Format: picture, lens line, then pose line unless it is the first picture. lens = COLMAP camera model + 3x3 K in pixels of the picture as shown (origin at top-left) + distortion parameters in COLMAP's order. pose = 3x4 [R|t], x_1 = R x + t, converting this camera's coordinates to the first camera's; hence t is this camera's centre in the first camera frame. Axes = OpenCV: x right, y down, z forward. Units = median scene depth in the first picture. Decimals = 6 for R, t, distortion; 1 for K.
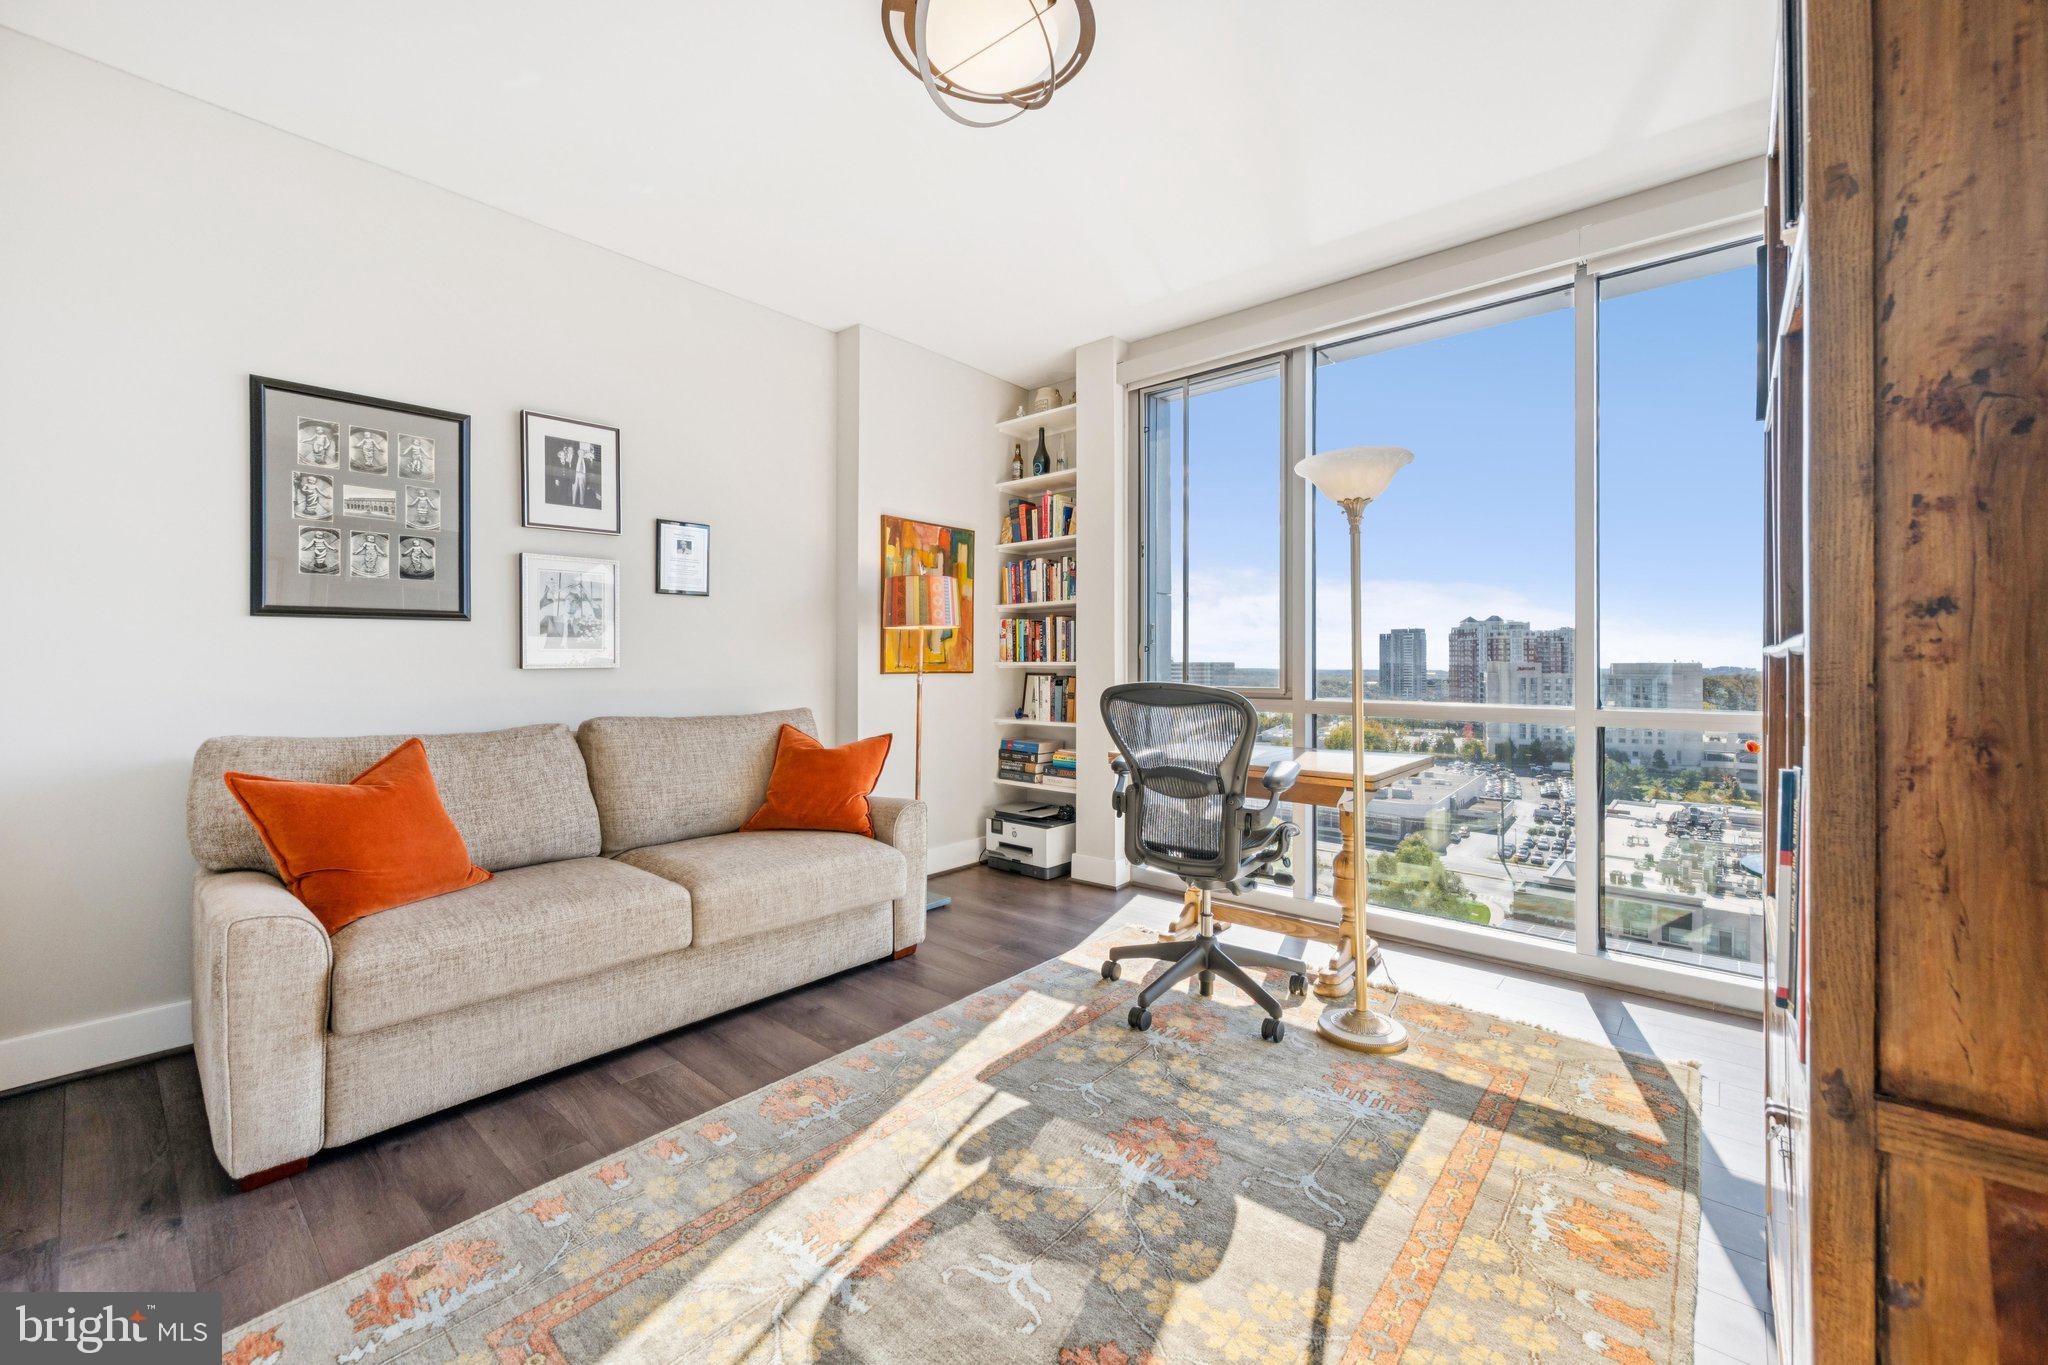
lens RADIAL K [[815.7, 0, 1023.5], [0, 815.7, 668.5], [0, 0, 1]] dist [-0.000950, -0.000172]
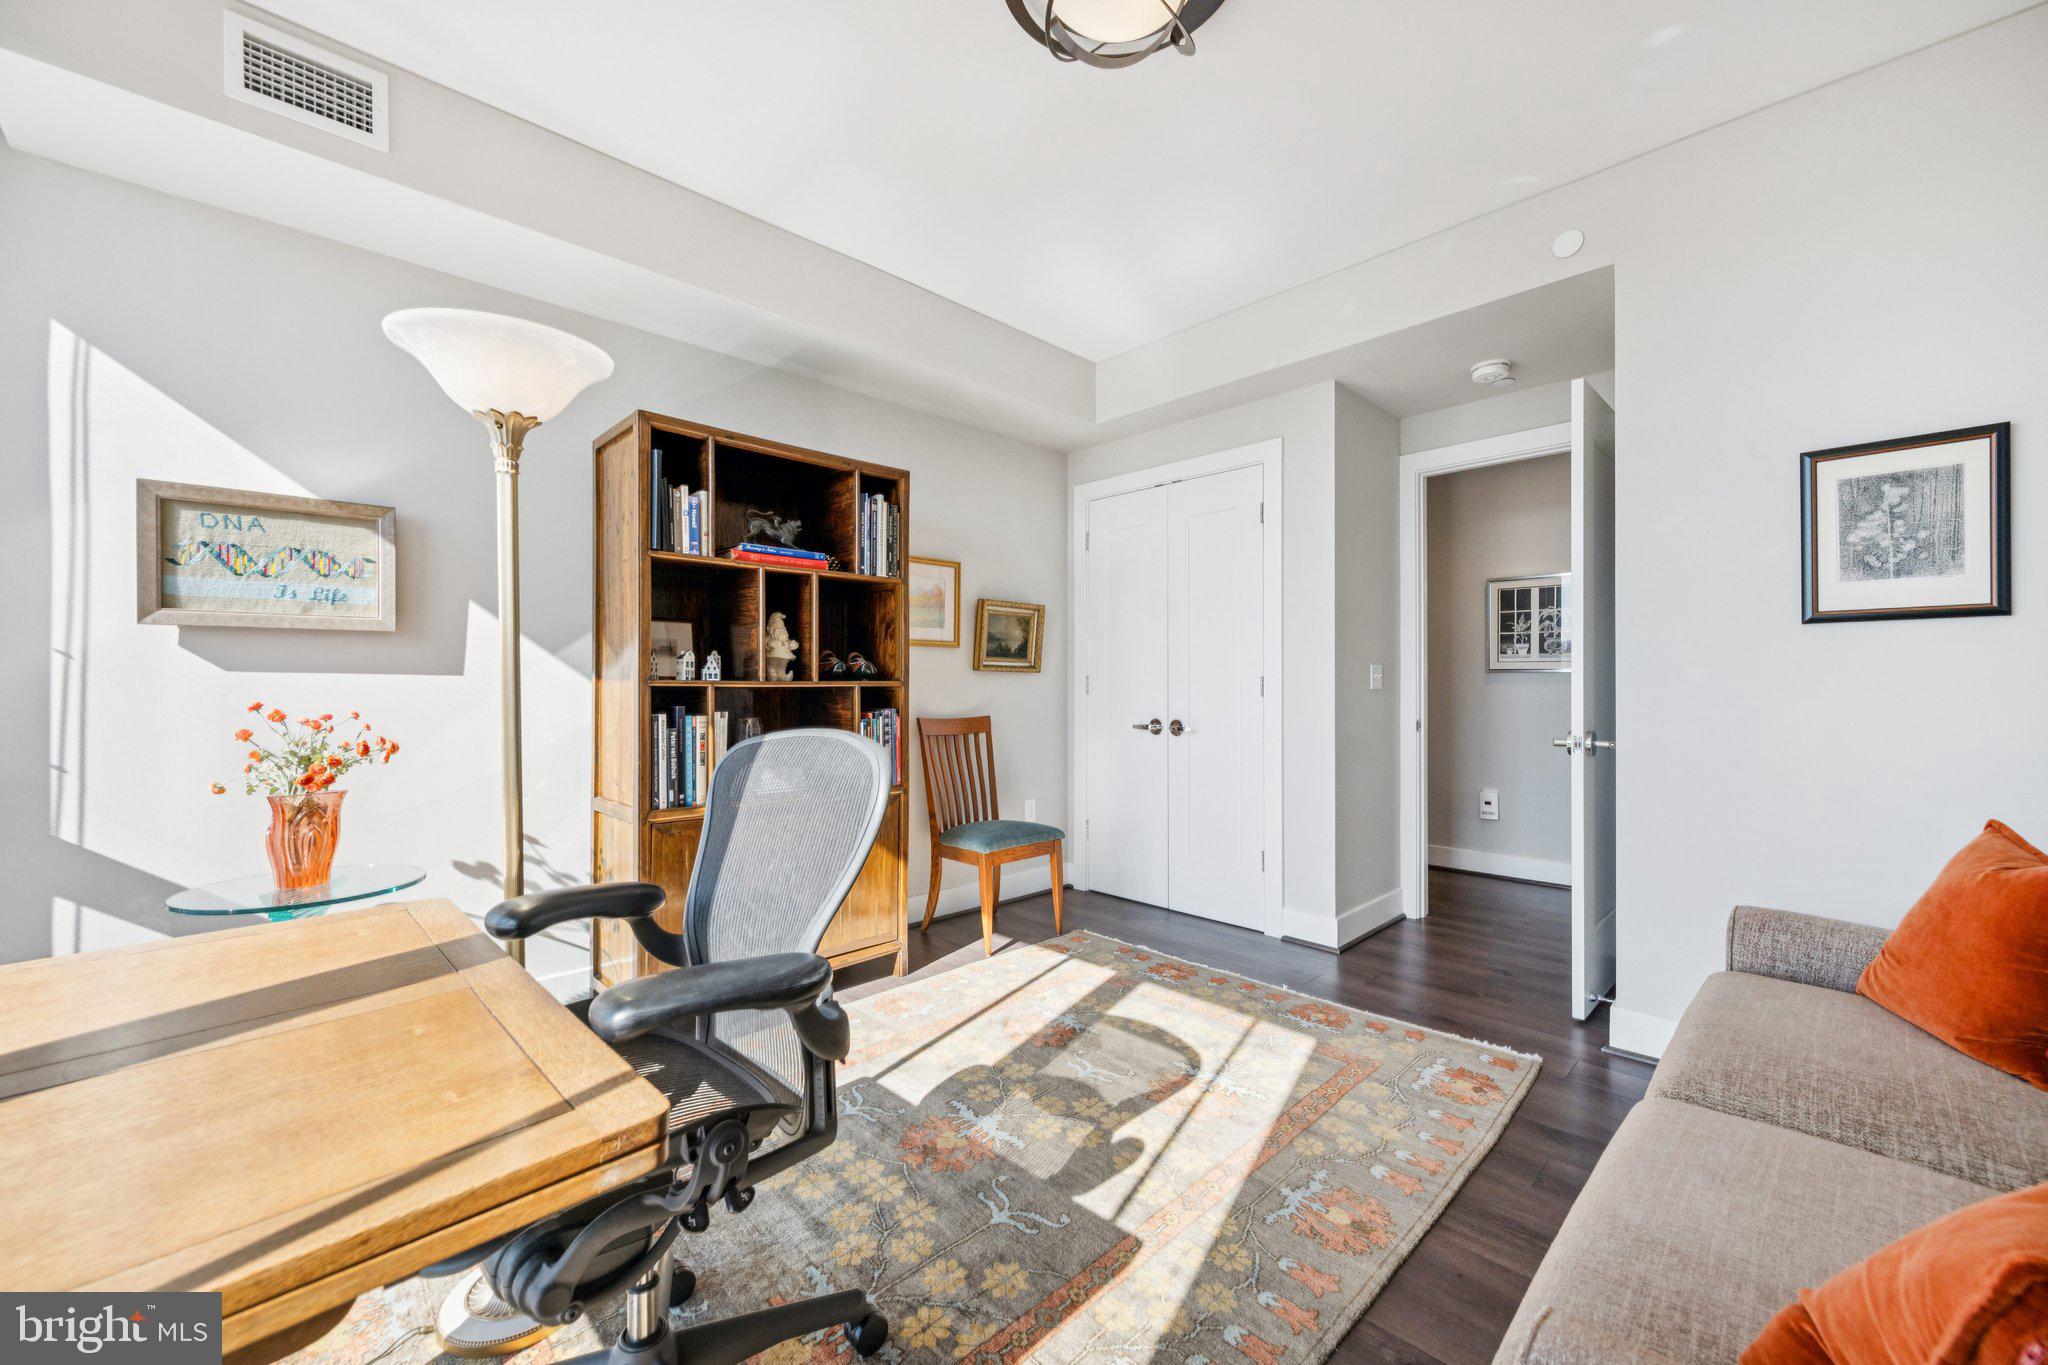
lens RADIAL K [[815.7, 0, 1029.7], [0, 815.7, 689.5], [0, 0, 1]] dist [-0.000950, -0.000172]
pose [[-0.996545, -0.005993, 0.082841, -0.016725], [-0.006050, 0.999982, -0.000428, -0.005302], [-0.082836, -0.000927, -0.996563, 2.171291]]
